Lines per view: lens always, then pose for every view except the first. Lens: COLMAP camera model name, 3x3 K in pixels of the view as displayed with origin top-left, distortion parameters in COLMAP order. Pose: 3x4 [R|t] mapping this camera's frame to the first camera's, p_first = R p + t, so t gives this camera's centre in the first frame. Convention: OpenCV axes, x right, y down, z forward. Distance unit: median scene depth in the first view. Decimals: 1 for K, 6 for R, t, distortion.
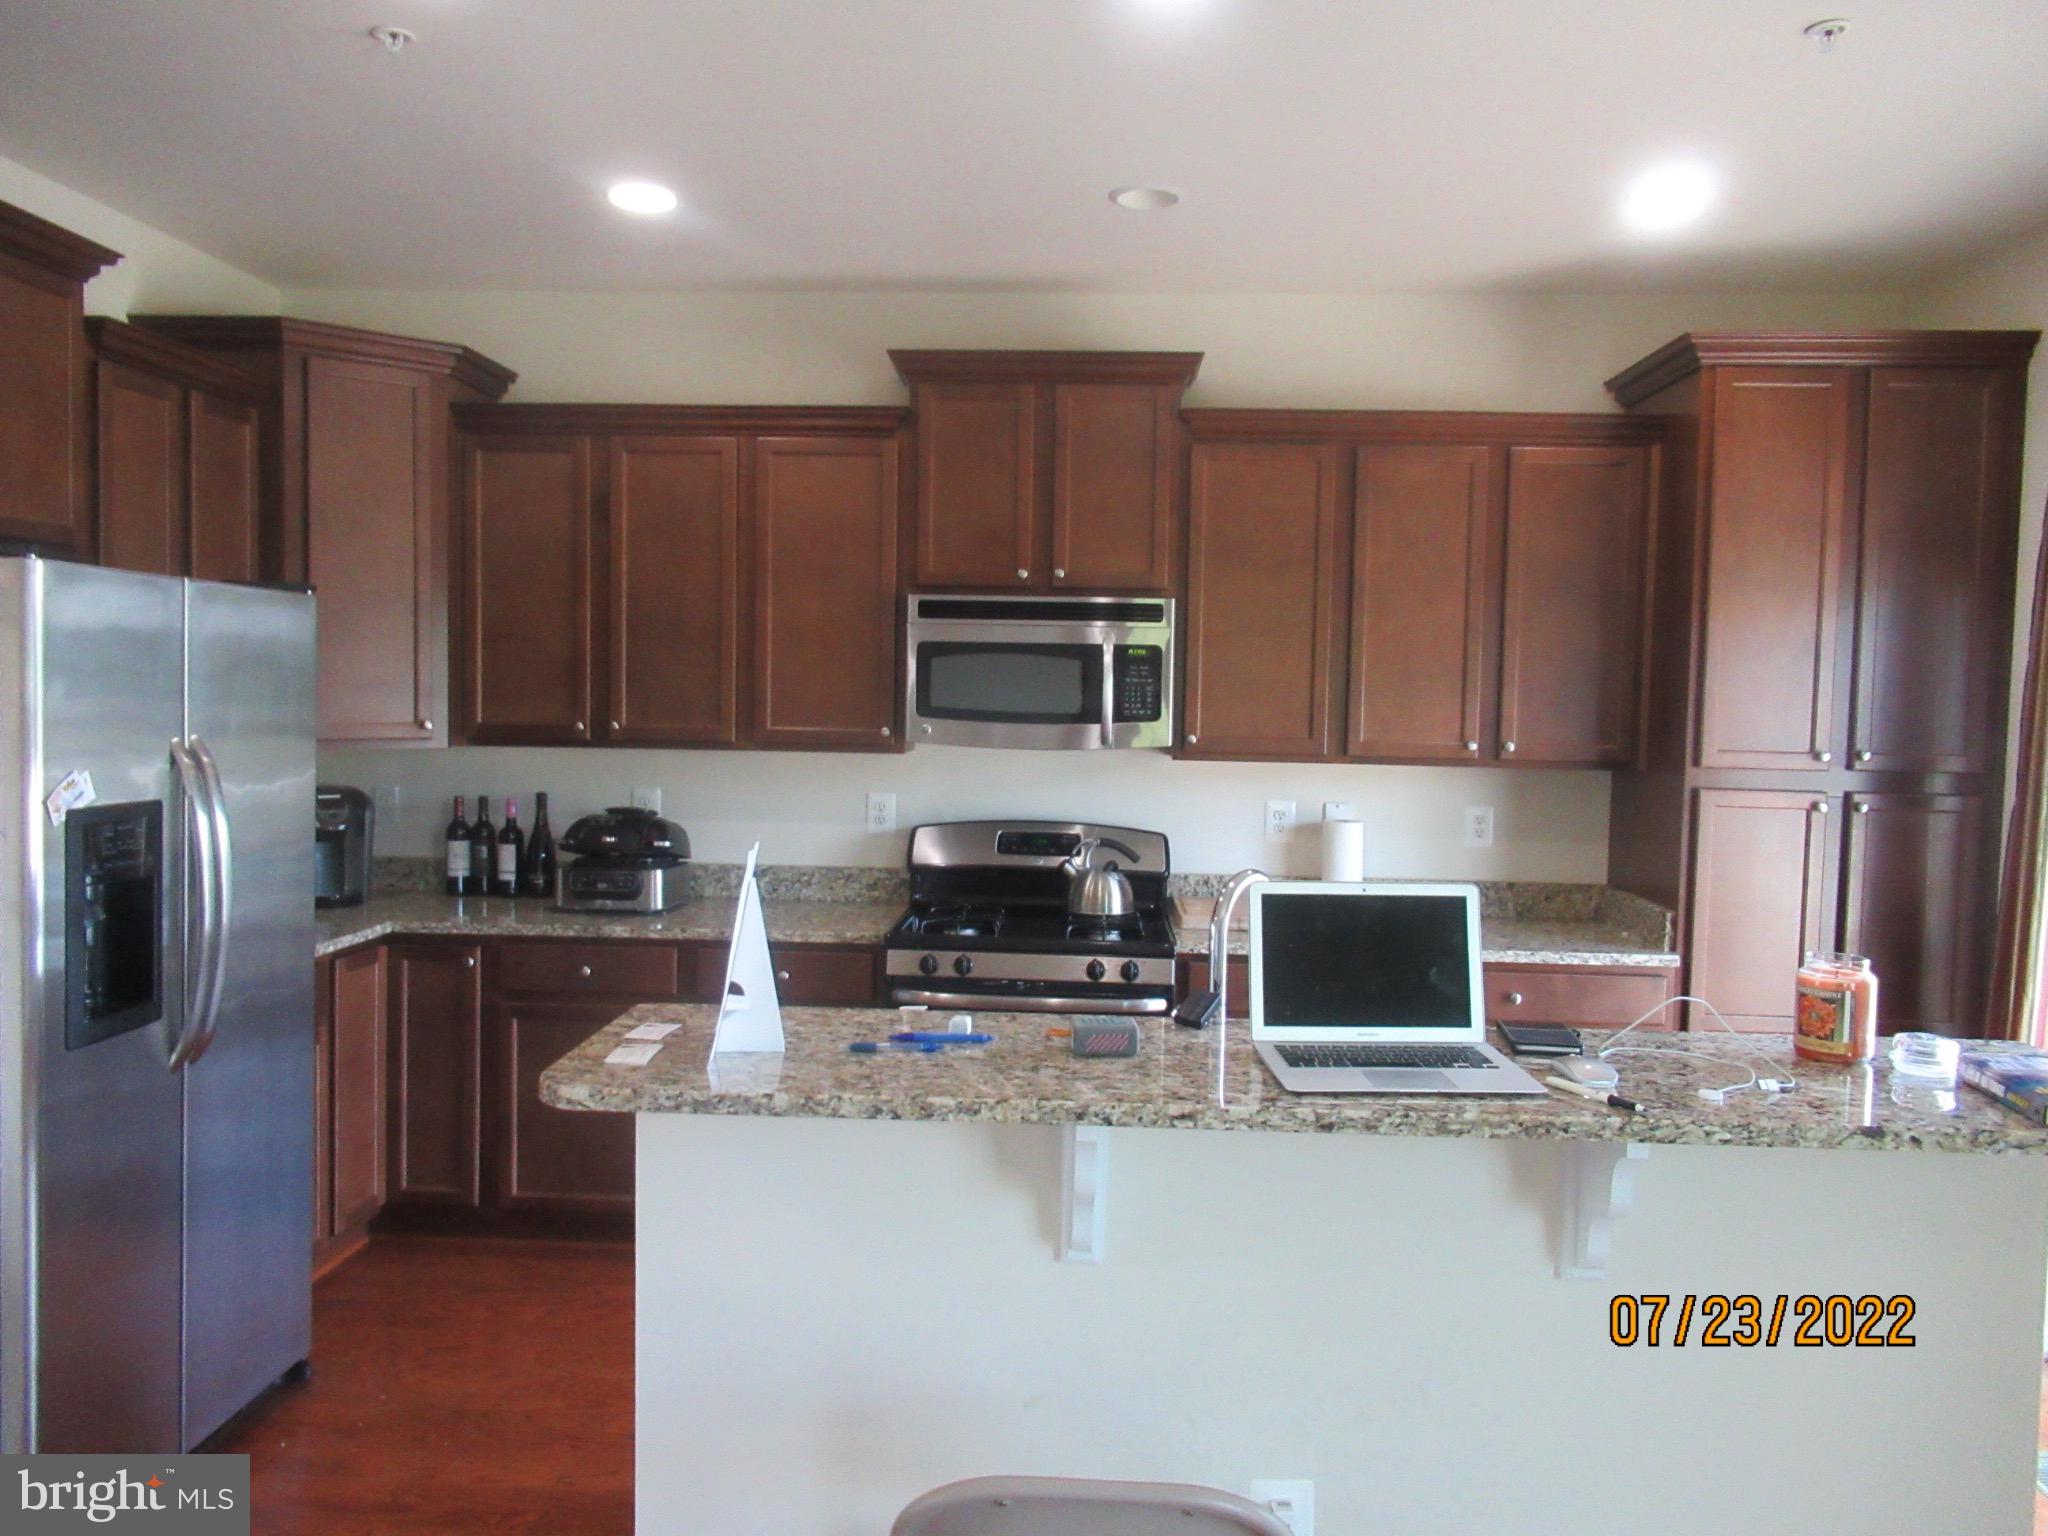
lens RADIAL K [[1529.2, 0, 1024.0], [0, 1529.2, 768.0], [0, 0, 1]] dist [-0.003653, 0.000529]
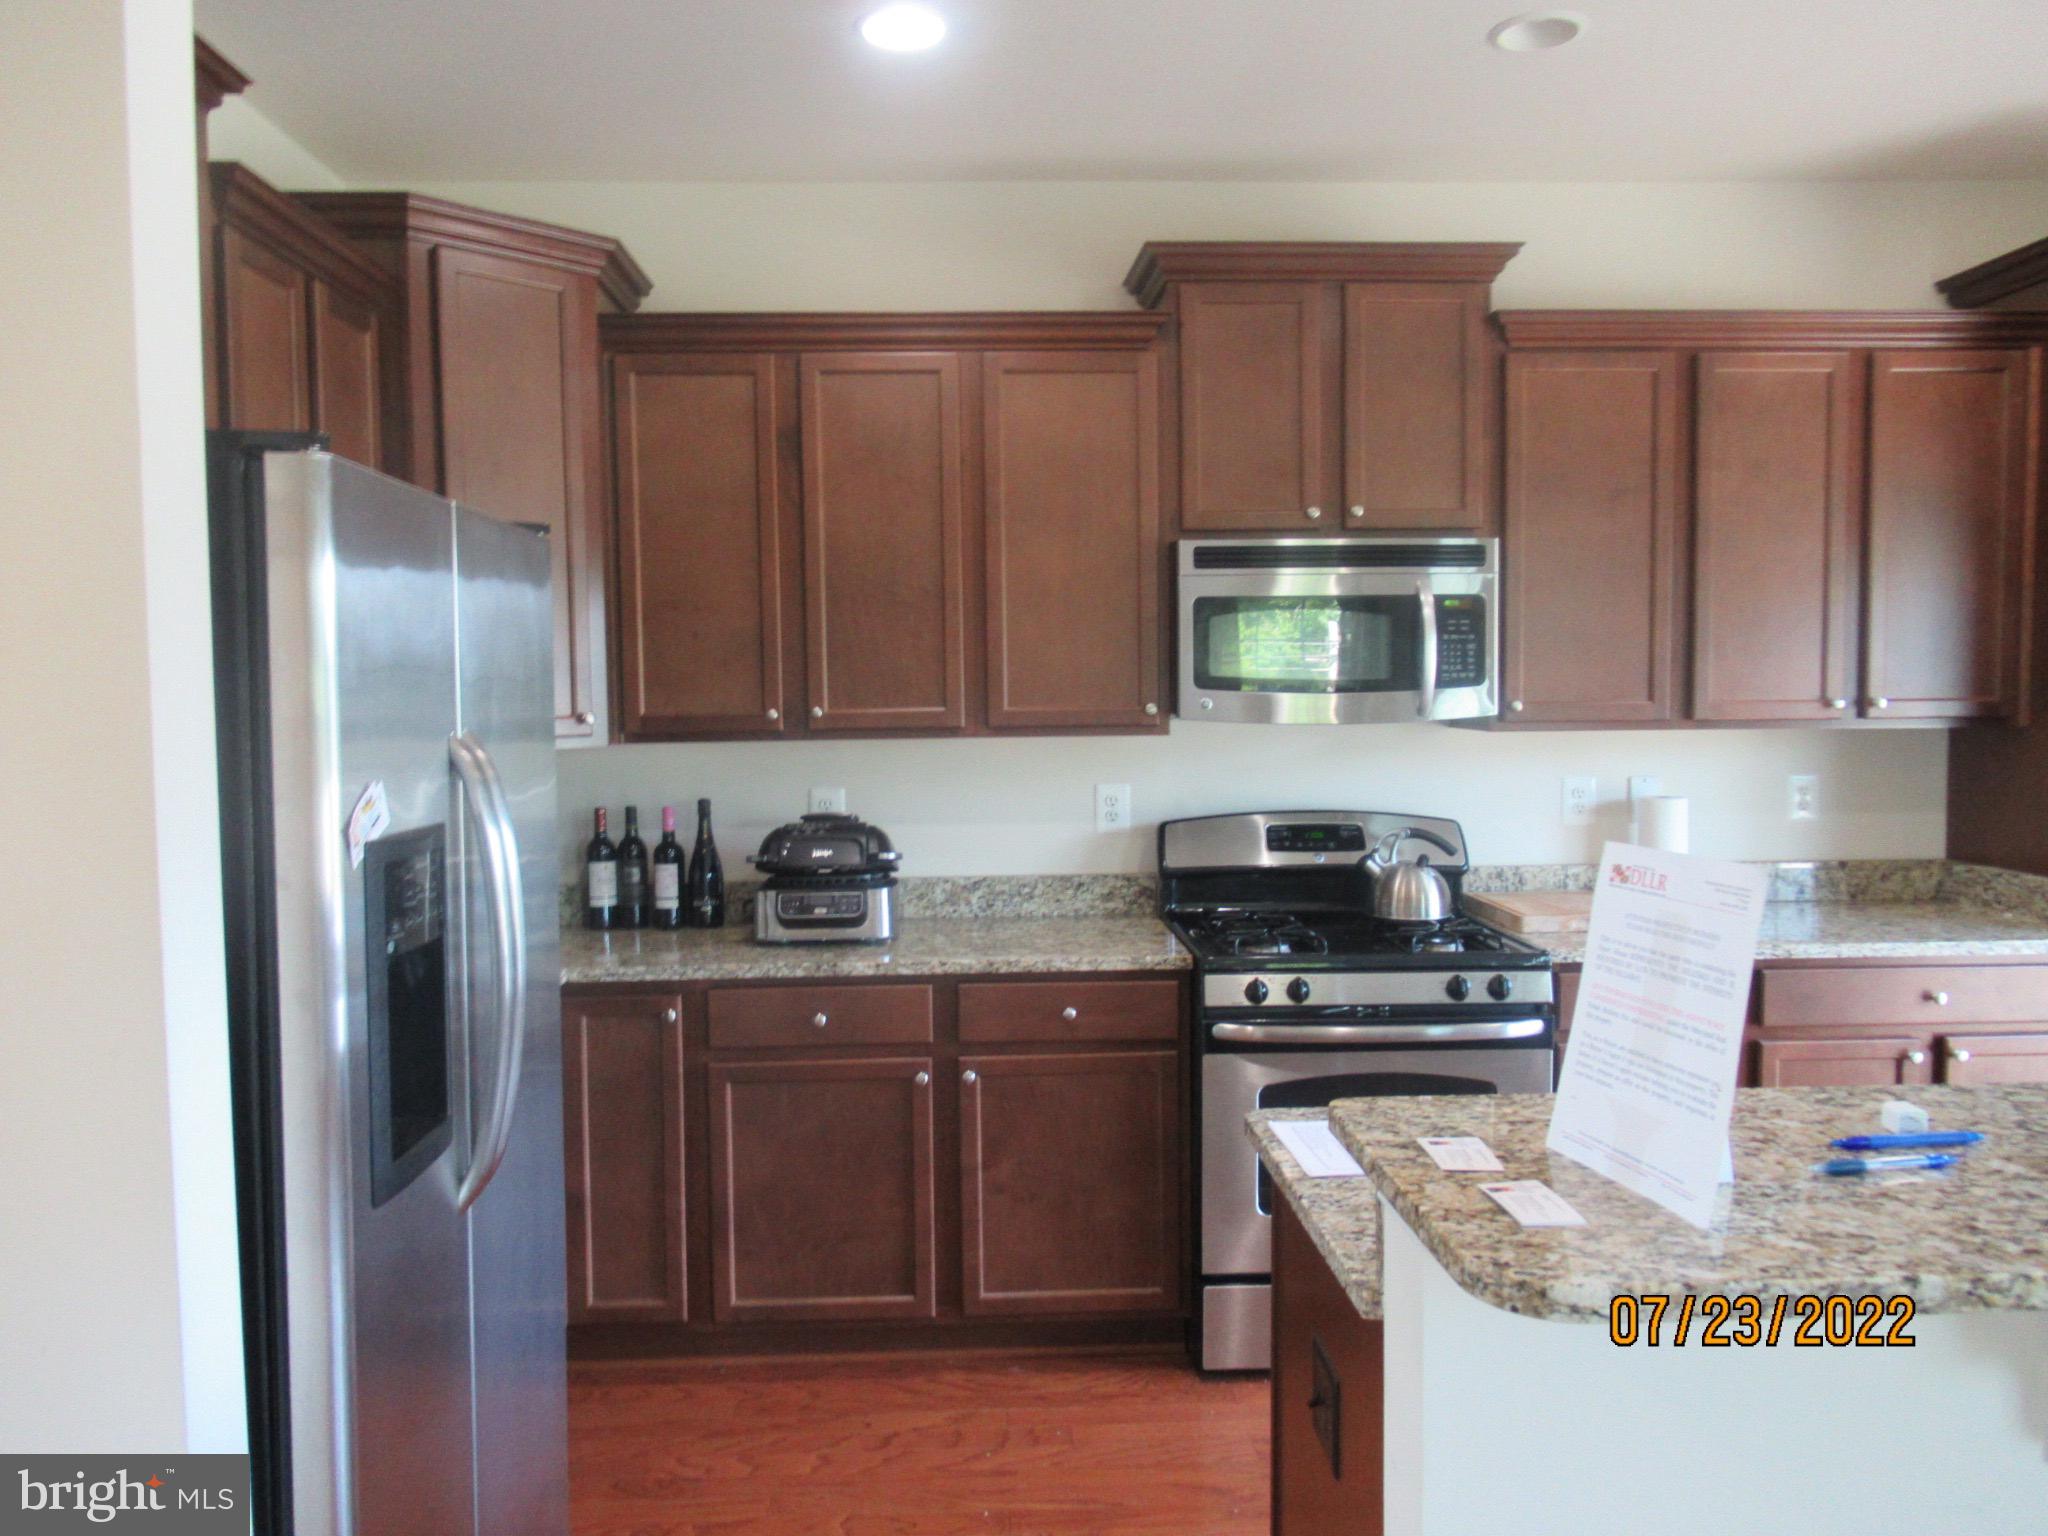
lens RADIAL K [[1529.2, 0, 1024.0], [0, 1529.2, 768.0], [0, 0, 1]] dist [-0.003653, 0.000529]
pose [[0.995693, -0.035248, 0.085746, -0.230692], [0.034855, 0.999374, 0.006075, 0.000683], [-0.085906, -0.003060, 0.996299, 0.186452]]
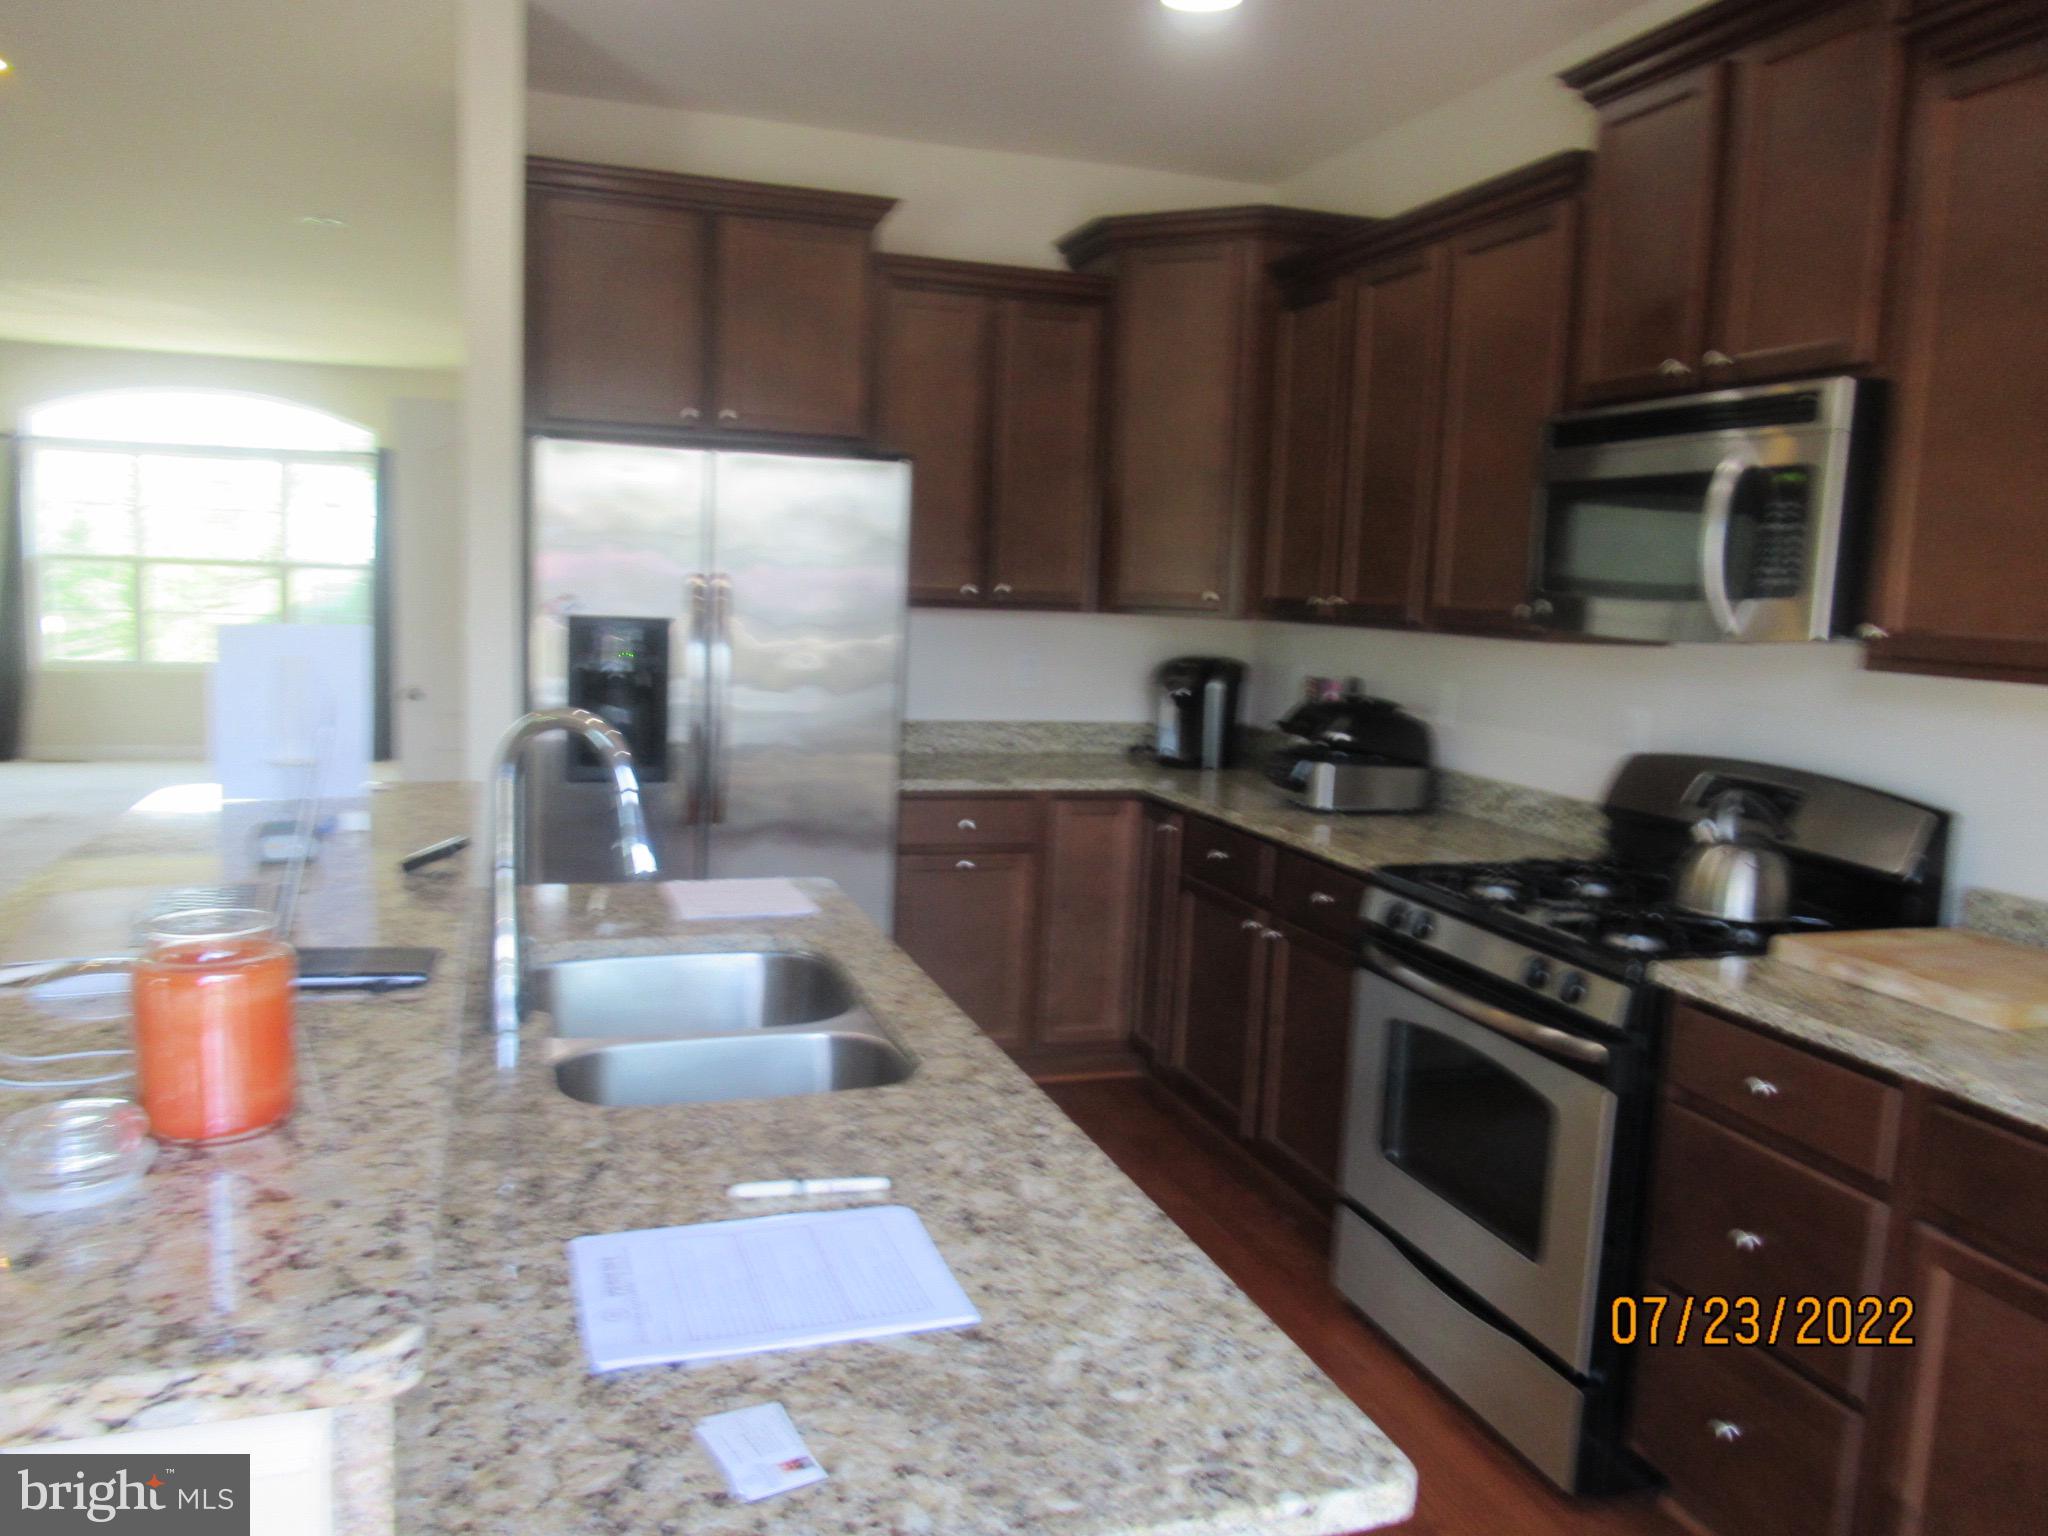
lens RADIAL K [[1529.2, 0, 1024.0], [0, 1529.2, 768.0], [0, 0, 1]] dist [-0.003653, 0.000529]
pose [[0.355453, 0.111043, -0.928075, 0.512297], [-0.078289, 0.992966, 0.088823, 0.004760], [0.931410, 0.041085, 0.361646, 0.514568]]
